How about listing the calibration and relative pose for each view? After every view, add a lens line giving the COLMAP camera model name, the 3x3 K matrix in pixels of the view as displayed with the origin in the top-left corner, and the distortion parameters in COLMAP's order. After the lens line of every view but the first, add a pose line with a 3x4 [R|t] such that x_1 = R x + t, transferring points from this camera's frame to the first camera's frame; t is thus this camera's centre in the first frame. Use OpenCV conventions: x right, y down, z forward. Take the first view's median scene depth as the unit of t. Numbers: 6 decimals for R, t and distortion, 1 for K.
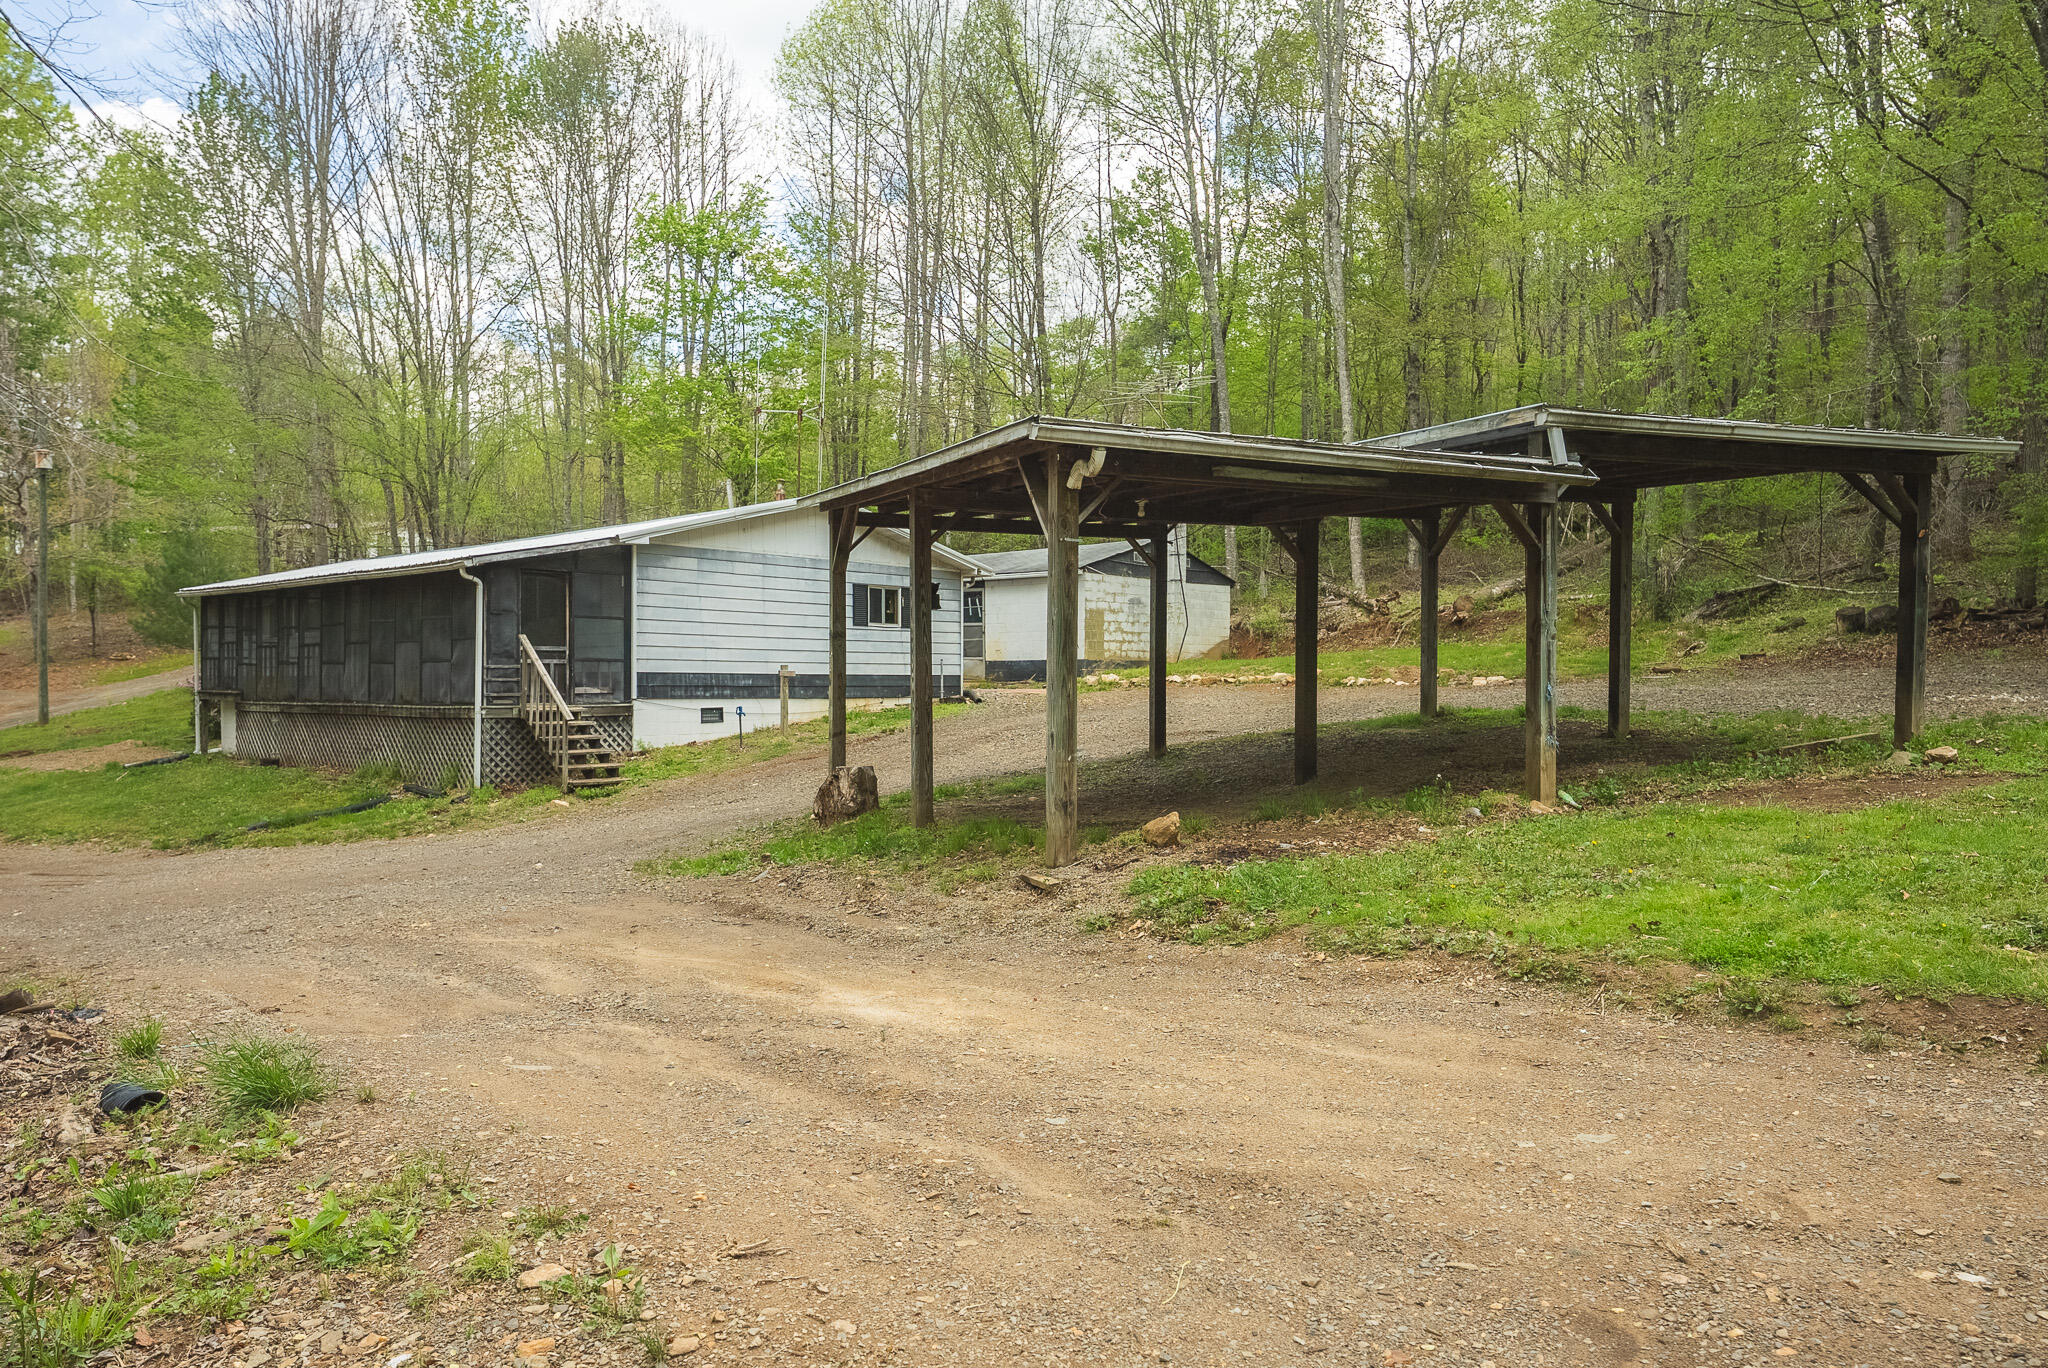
lens RADIAL K [[1349.8, 0, 1036.5], [0, 1349.8, 693.4], [0, 0, 1]] dist [0.028233, -0.001229]
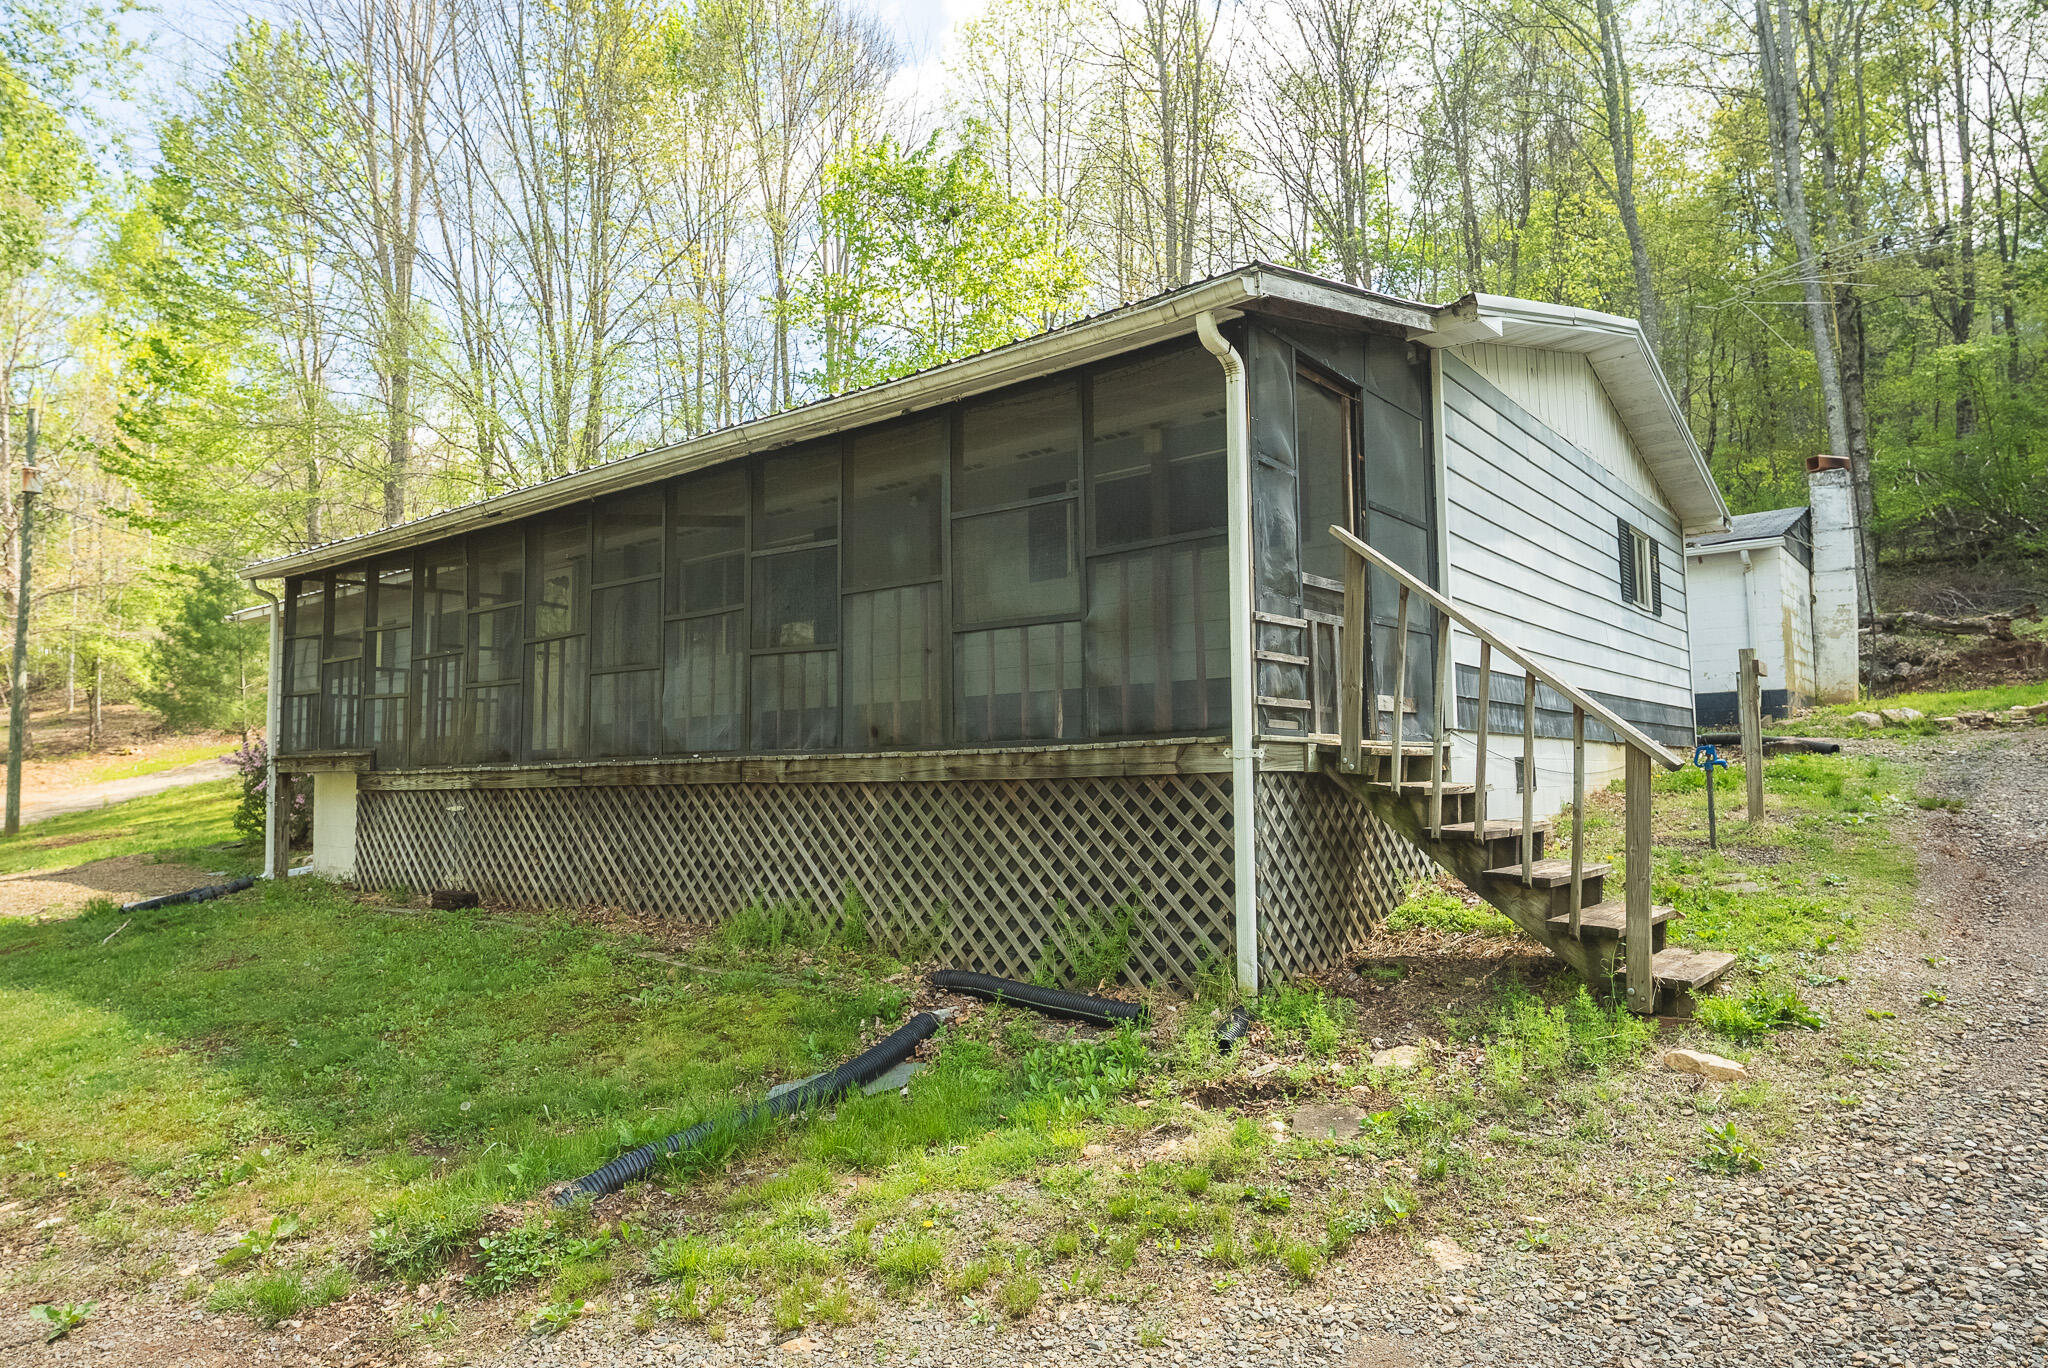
lens RADIAL K [[1223.1, 0, 1028.1], [0, 1223.1, 685.8], [0, 0, 1]] dist [-0.003757, -0.000526]
pose [[0.998700, -0.009487, 0.050080, -0.392857], [0.013917, 0.995947, -0.088864, 0.019039], [-0.049034, 0.089446, 0.994784, 0.584290]]
